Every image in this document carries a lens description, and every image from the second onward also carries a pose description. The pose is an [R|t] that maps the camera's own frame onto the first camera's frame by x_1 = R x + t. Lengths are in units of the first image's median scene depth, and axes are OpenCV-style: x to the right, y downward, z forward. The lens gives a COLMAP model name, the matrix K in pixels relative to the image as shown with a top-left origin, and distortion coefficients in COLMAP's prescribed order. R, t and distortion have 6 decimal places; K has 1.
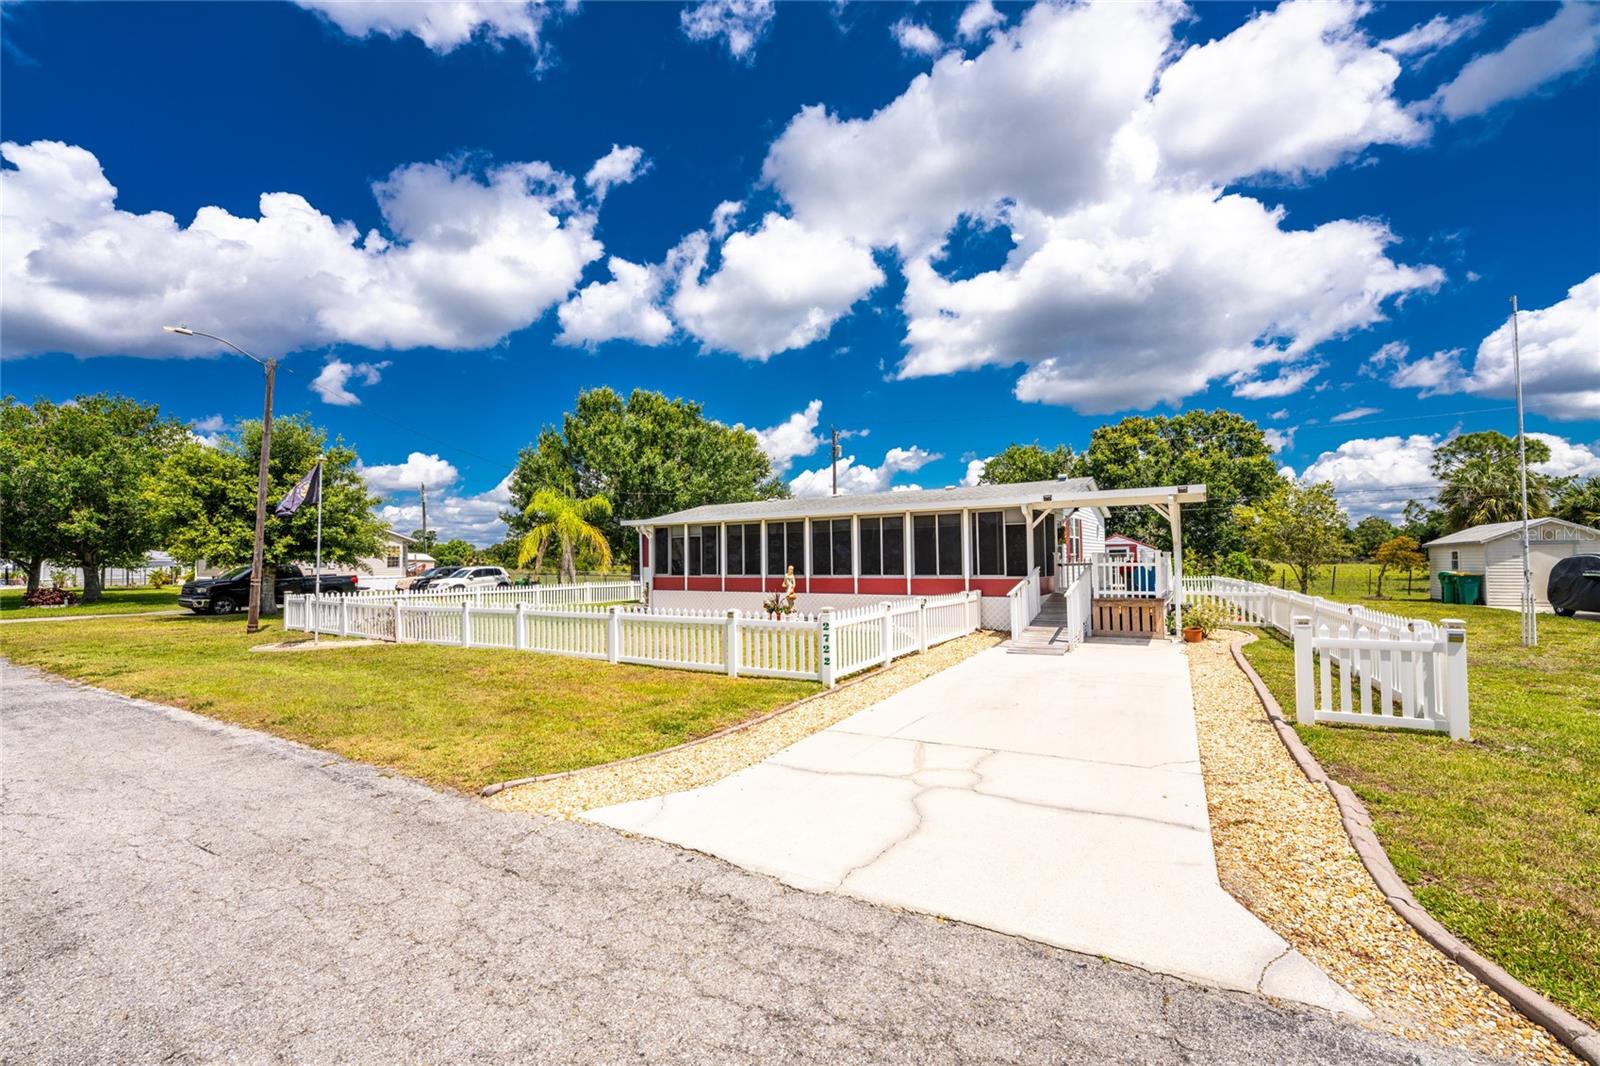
lens RADIAL K [[647.2, 0, 804.8], [0, 647.2, 556.4], [0, 0, 1]] dist [0.001314, -0.000242]
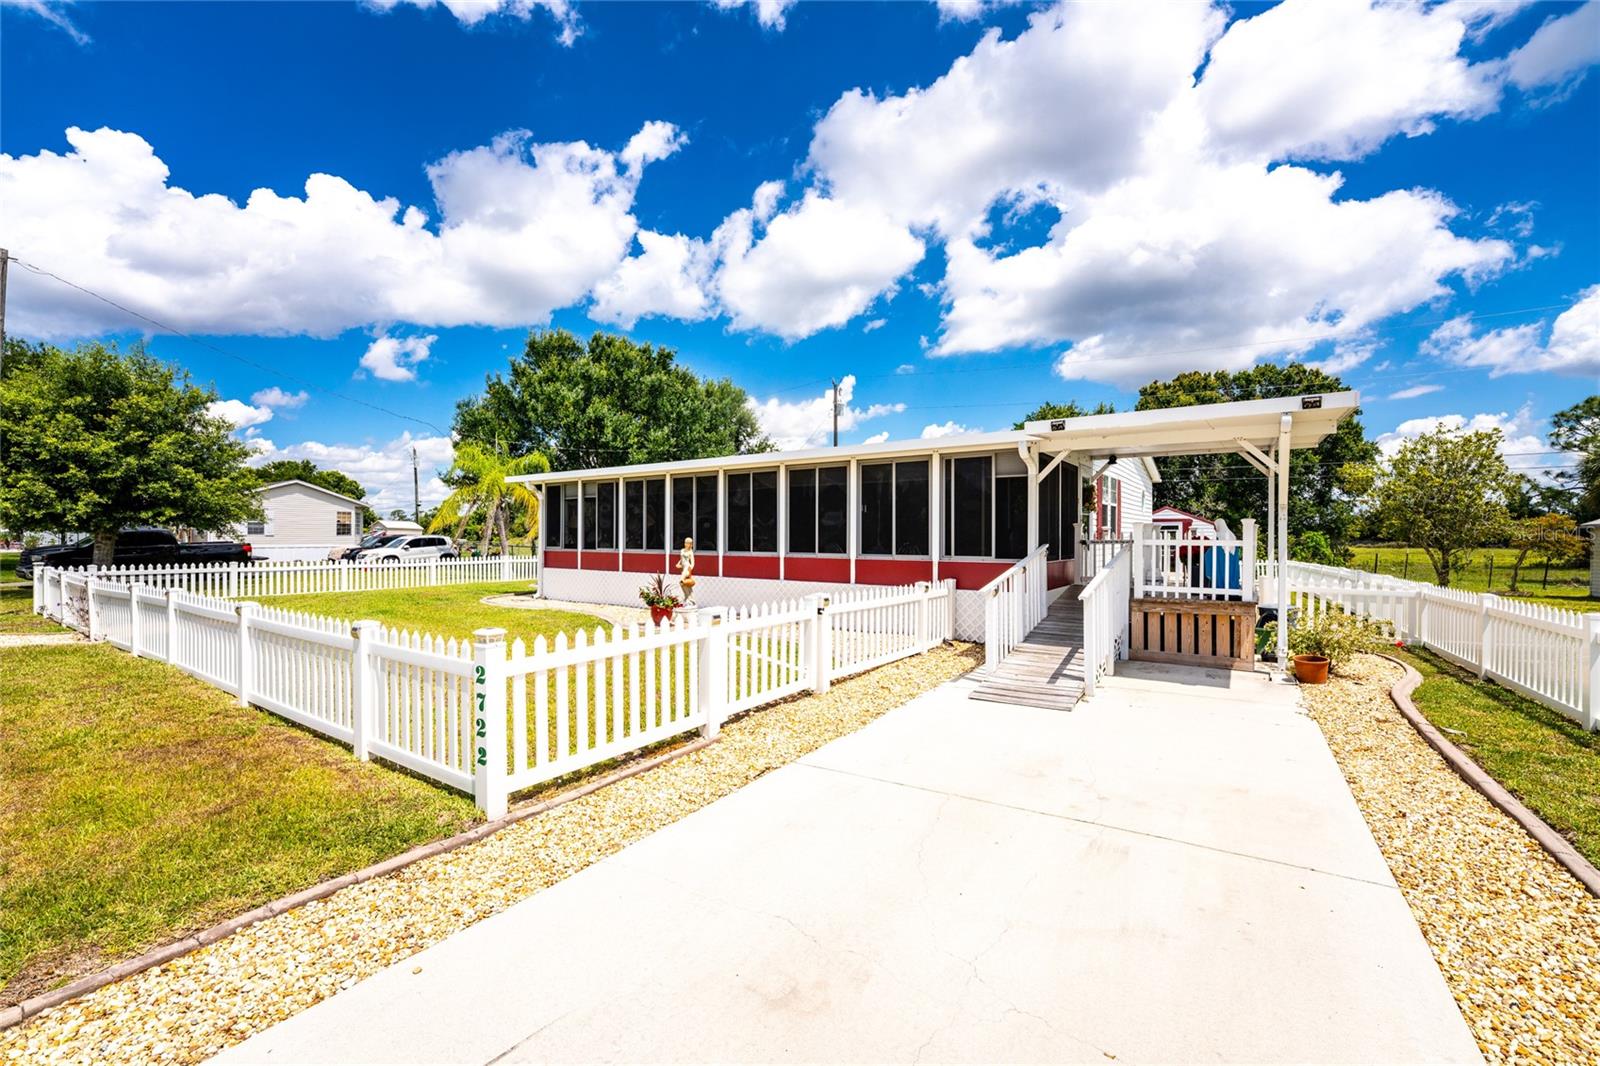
lens RADIAL K [[651.7, 0, 800.0], [0, 651.7, 533.0], [0, 0, 1]] dist [-0.019159, -0.000174]
pose [[0.998061, 0.015129, -0.060375, 0.074220], [-0.015049, 0.999885, 0.001775, 0.003475], [0.060395, -0.000863, 0.998174, 0.164415]]
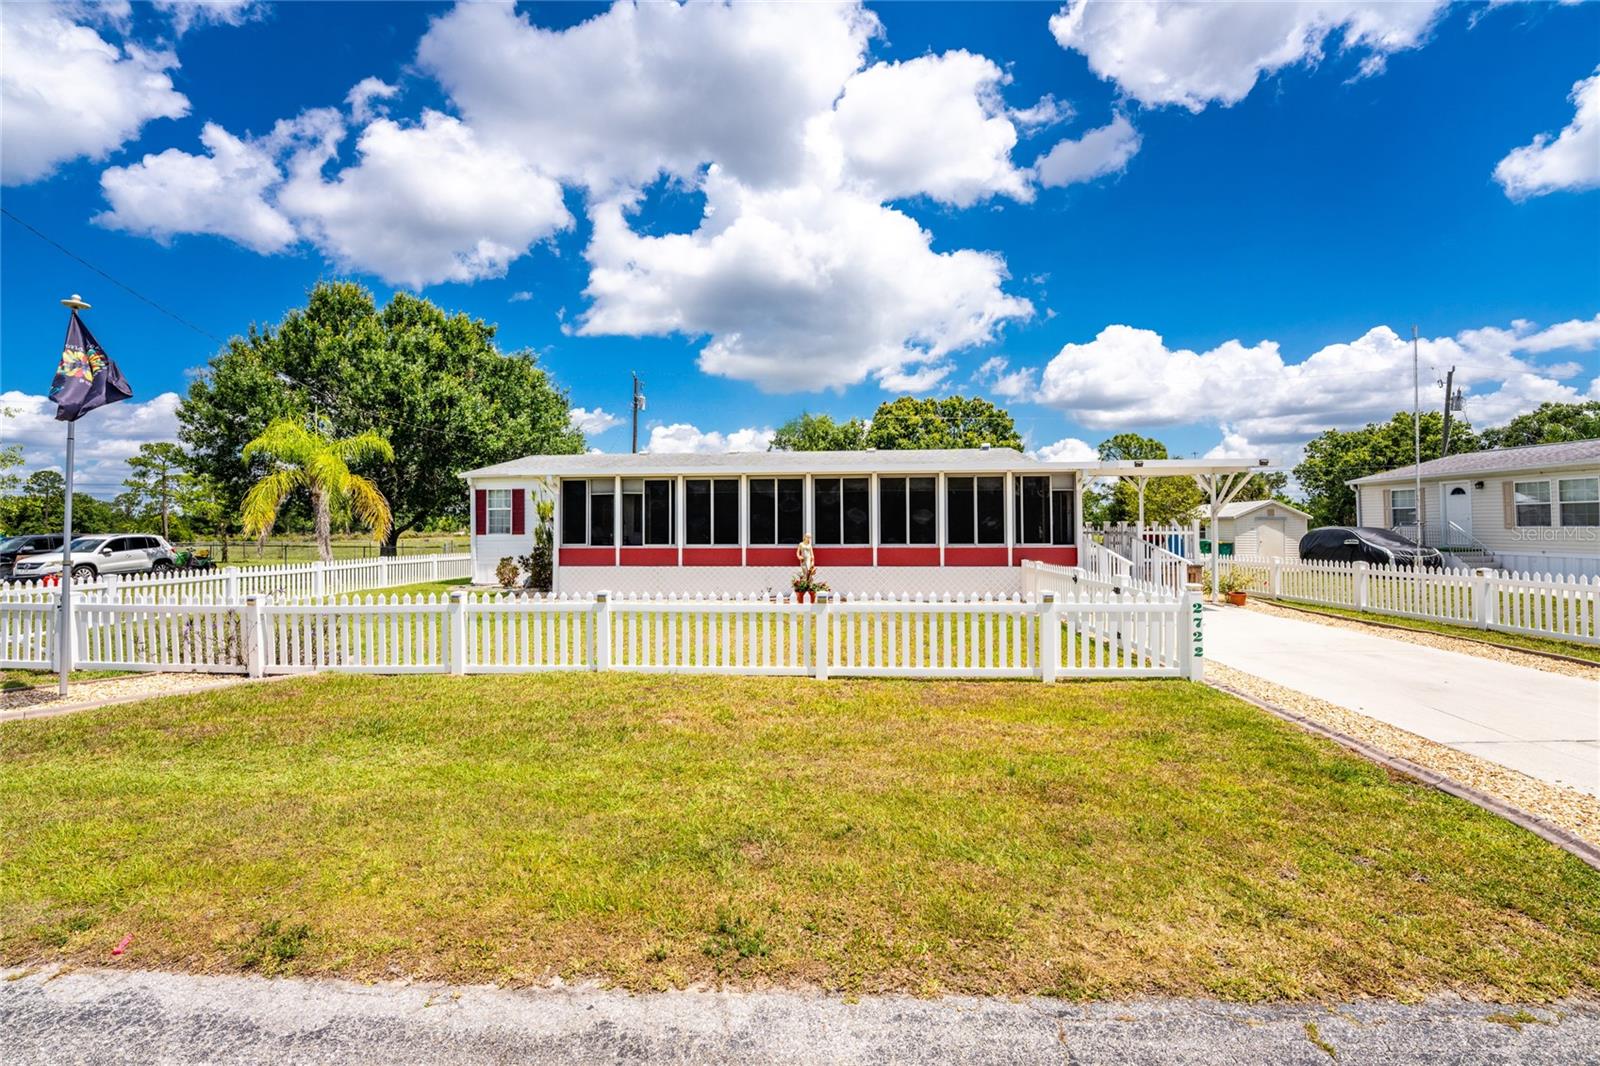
lens RADIAL K [[663.3, 0, 798.7], [0, 663.3, 548.9], [0, 0, 1]] dist [0.007664, -0.000107]
pose [[0.898001, -0.007241, 0.439934, -0.211790], [-0.008317, 0.999407, 0.033426, 0.003352], [-0.439915, -0.033675, 0.897408, 0.134391]]
